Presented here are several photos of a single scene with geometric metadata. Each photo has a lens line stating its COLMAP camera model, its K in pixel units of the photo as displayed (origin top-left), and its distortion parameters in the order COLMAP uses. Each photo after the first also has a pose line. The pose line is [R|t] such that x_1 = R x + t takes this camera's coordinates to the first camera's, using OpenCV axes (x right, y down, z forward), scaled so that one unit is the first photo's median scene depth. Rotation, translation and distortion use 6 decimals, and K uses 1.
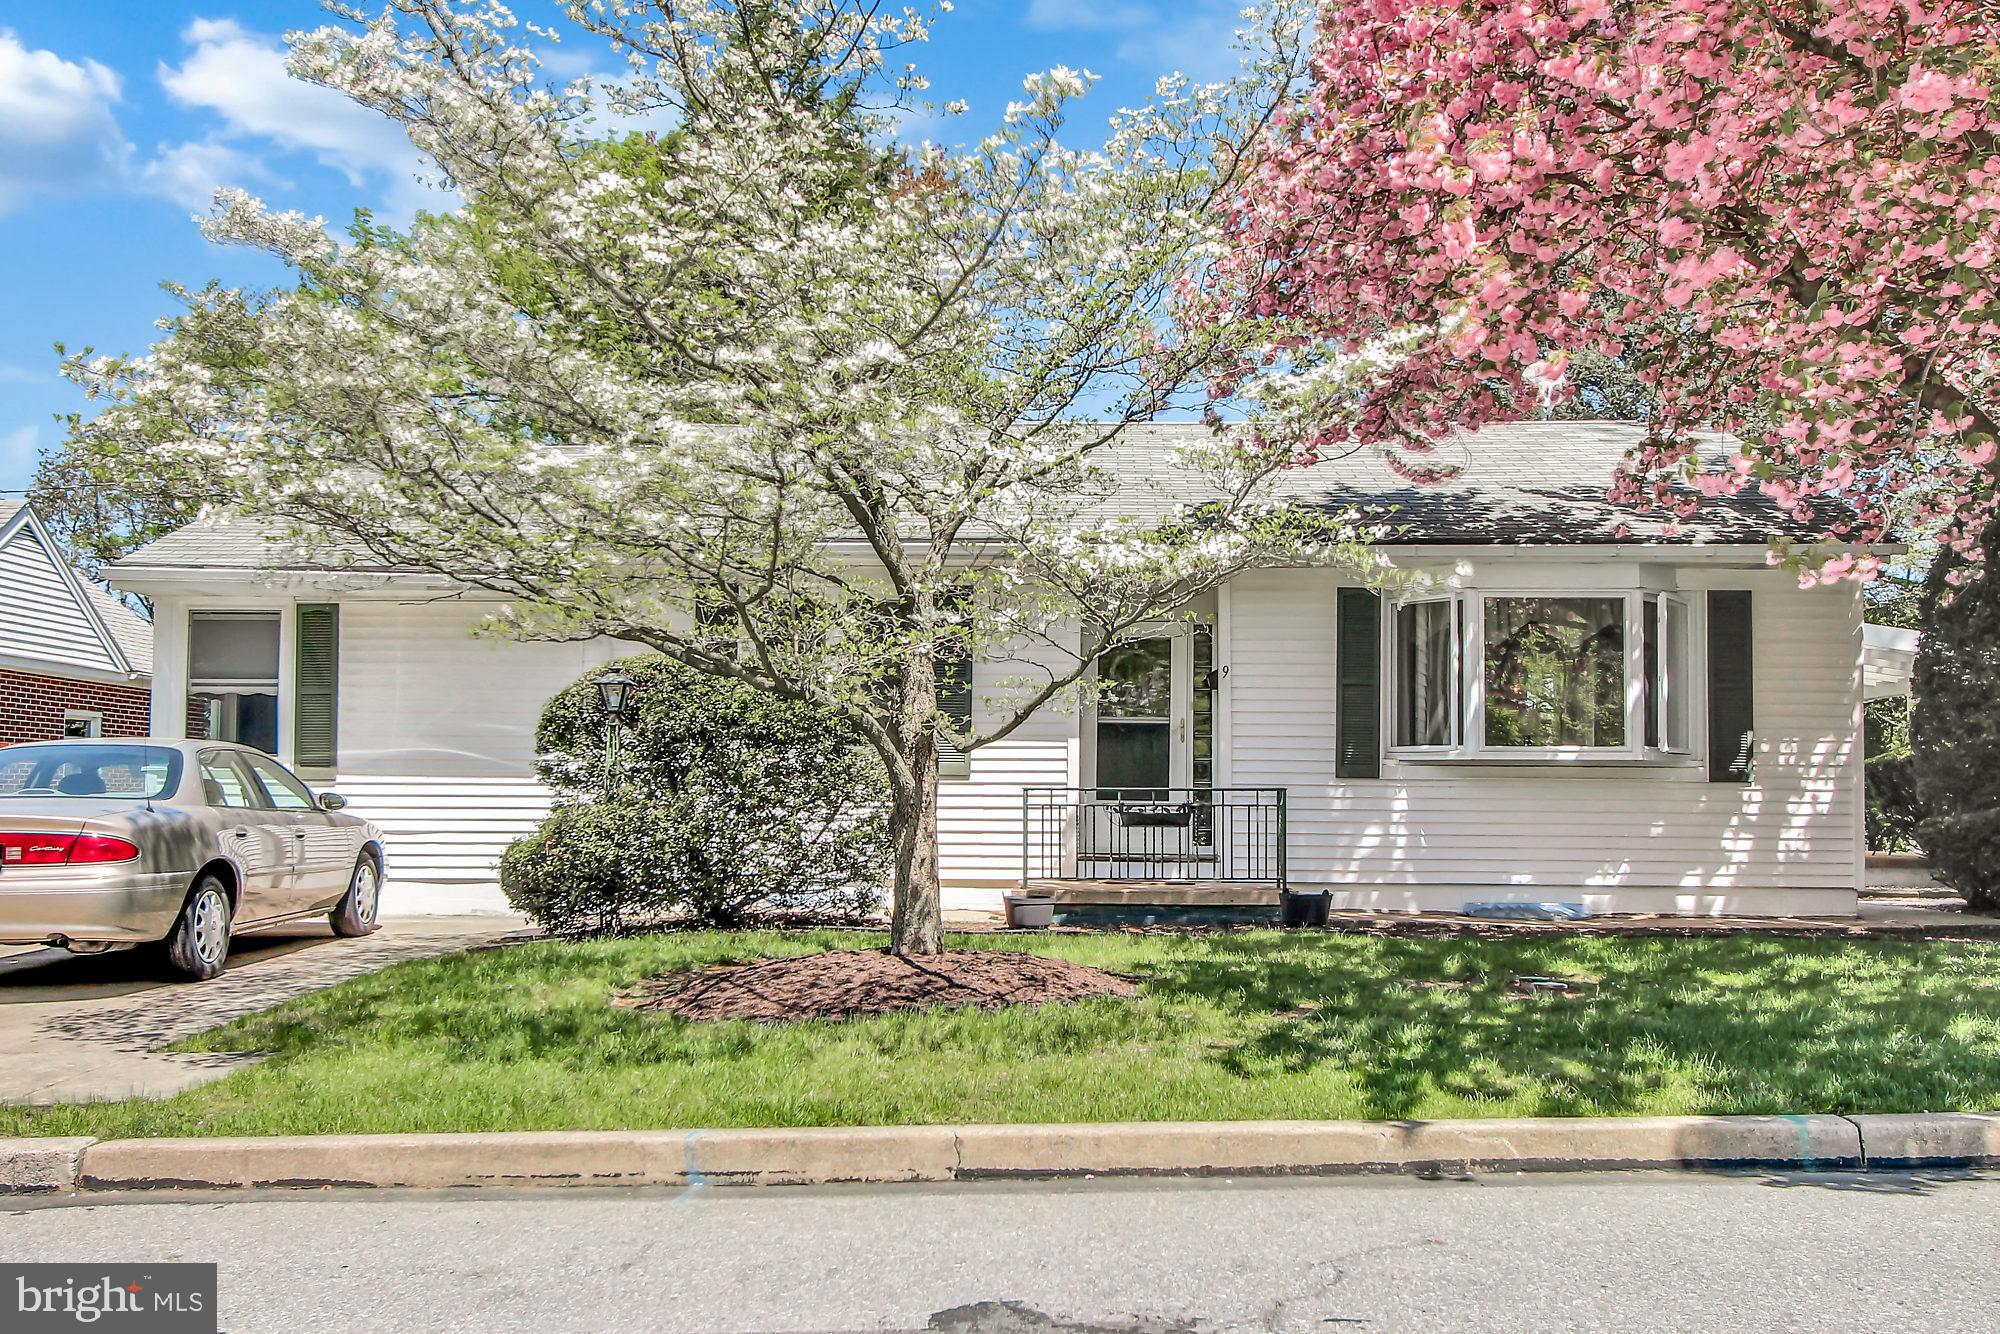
lens RADIAL K [[957.7, 0, 1002.0], [0, 957.7, 635.2], [0, 0, 1]] dist [0.002127, 0.001108]
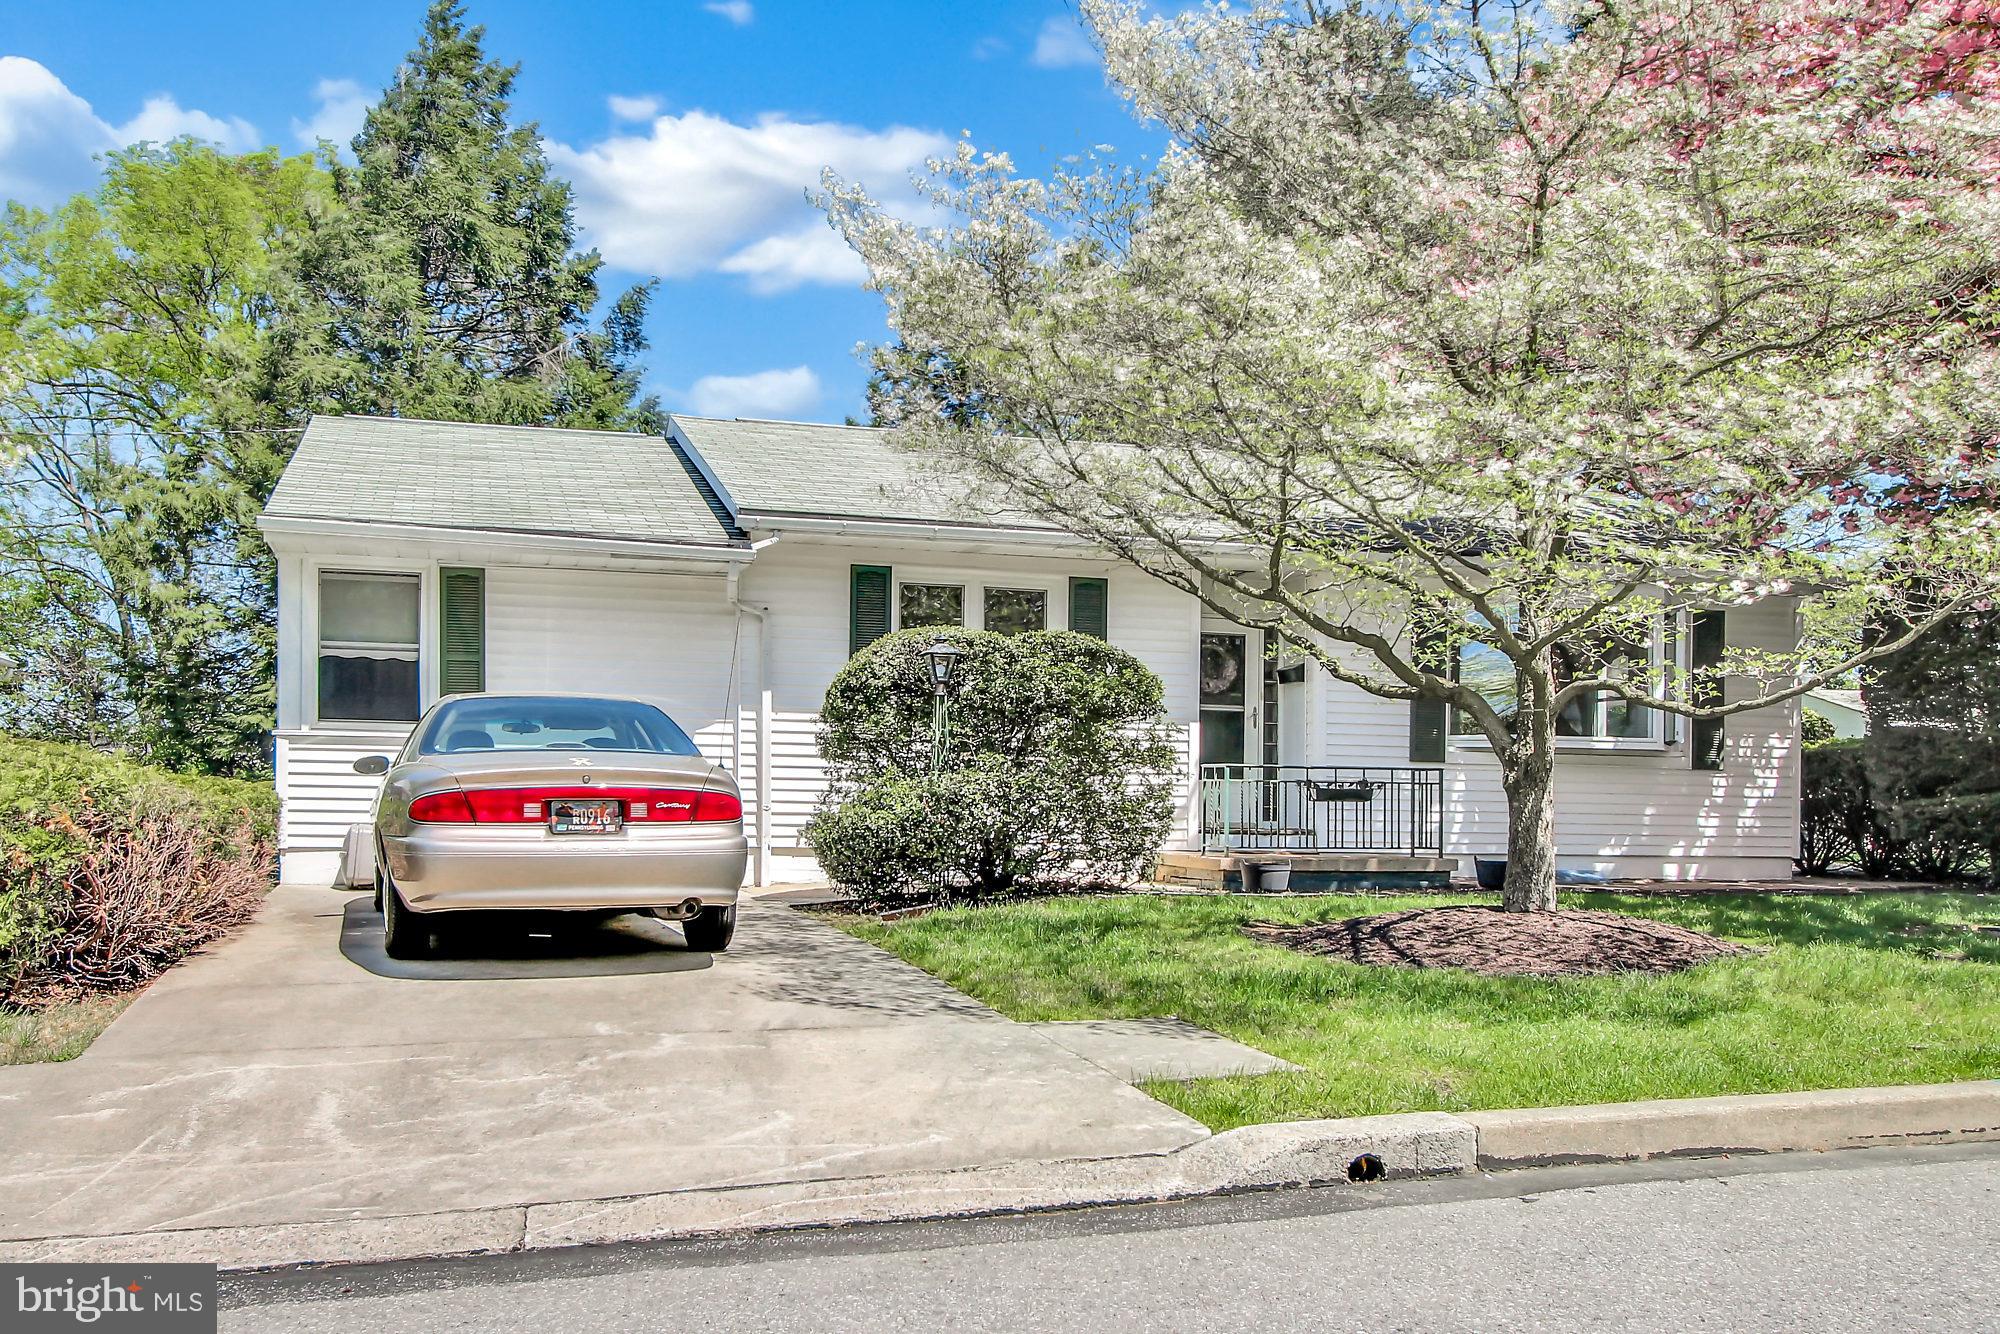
lens RADIAL K [[861.4, 0, 995.6], [0, 861.4, 637.0], [0, 0, 1]] dist [0.000292, 0.000106]
pose [[0.989404, 0.035869, 0.140689, -0.288898], [-0.036281, 0.999342, 0.000368, 0.017689], [-0.140583, -0.005468, 0.990054, 0.050530]]
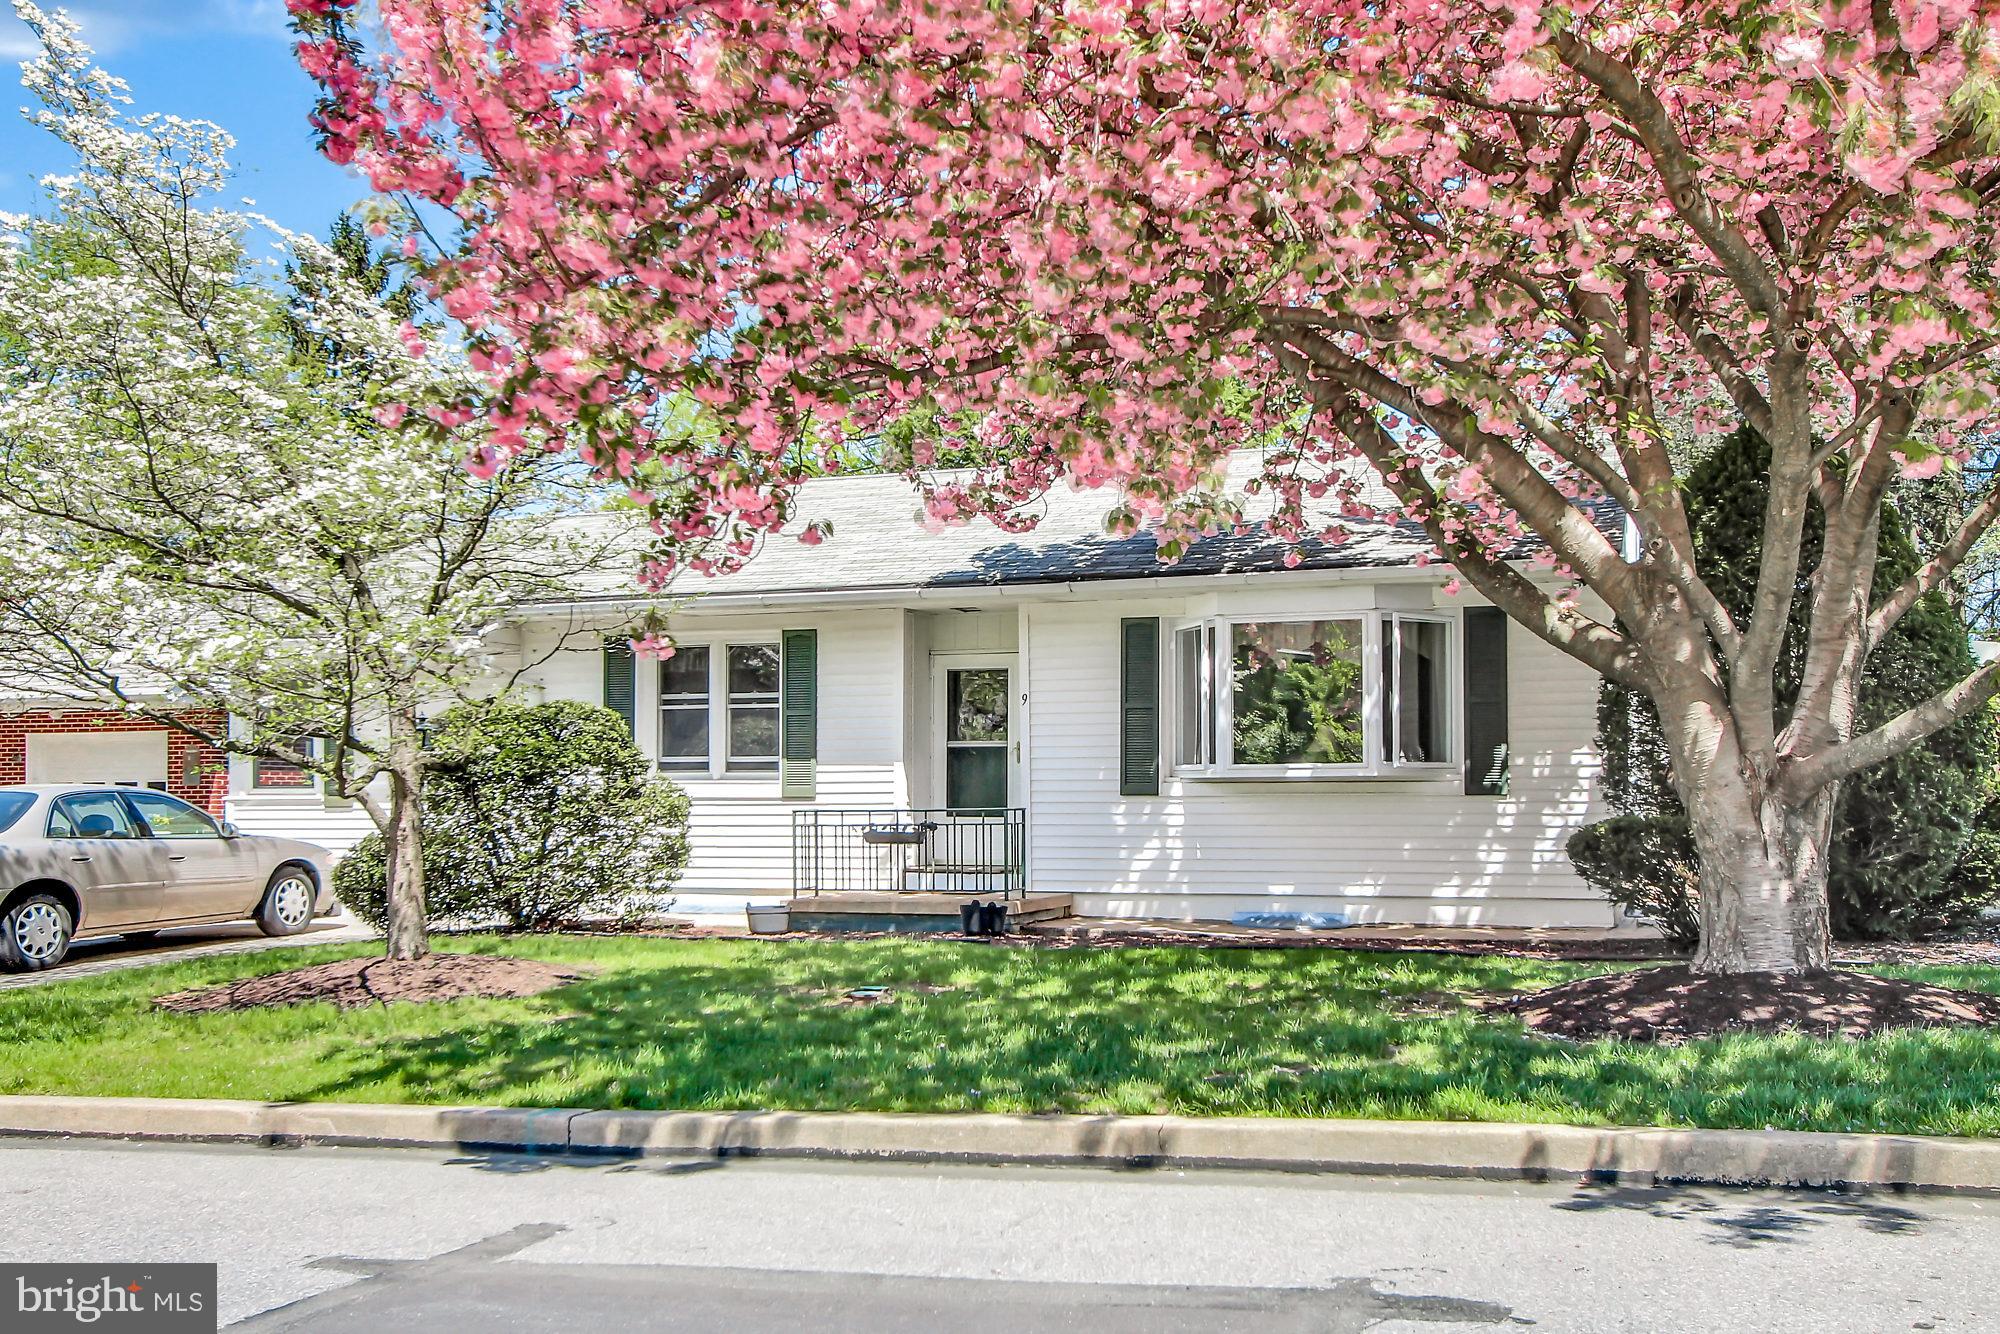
lens RADIAL K [[908.8, 0, 1168.2], [0, 908.8, 604.8], [0, 0, 1]] dist [0.000315, -0.000344]
pose [[0.989715, -0.041060, -0.137033, 0.573411], [0.035481, 0.998449, -0.042914, -0.021188], [0.138583, 0.037611, 0.989636, -0.021360]]
